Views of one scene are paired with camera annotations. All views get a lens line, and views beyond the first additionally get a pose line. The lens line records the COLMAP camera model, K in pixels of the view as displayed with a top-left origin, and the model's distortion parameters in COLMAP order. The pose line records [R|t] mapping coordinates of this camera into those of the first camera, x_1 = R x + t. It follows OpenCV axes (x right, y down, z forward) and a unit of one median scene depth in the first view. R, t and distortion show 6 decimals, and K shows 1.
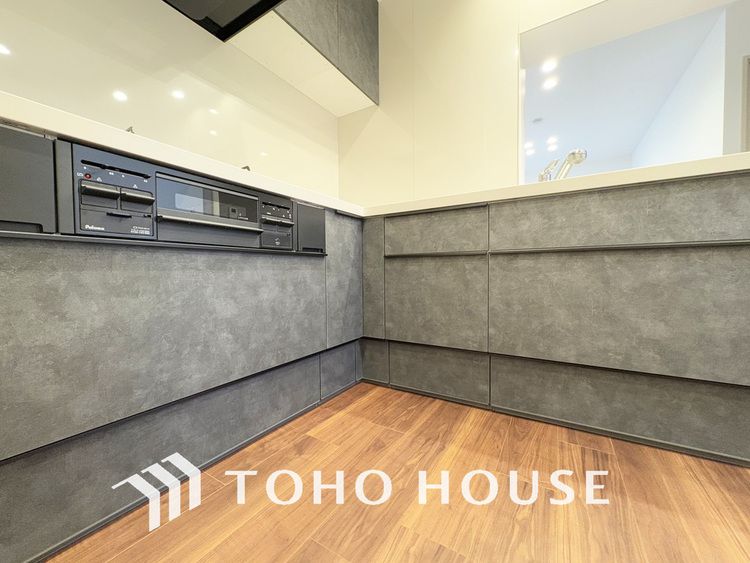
lens RADIAL K [[299.6, 0, 376.0], [0, 299.6, 277.4], [0, 0, 1]] dist [-0.003409, 0.000077]
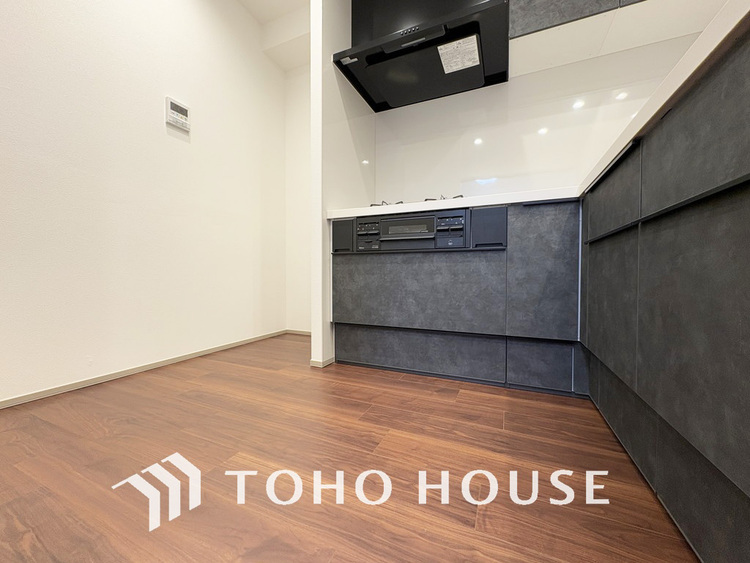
lens RADIAL K [[299.6, 0, 373.5], [0, 299.6, 277.6], [0, 0, 1]] dist [-0.003409, 0.000077]
pose [[0.123663, 0.018373, -0.992154, 1.104682], [-0.024488, 0.999581, 0.015458, 0.034171], [0.992022, 0.022385, 0.124061, 0.511355]]
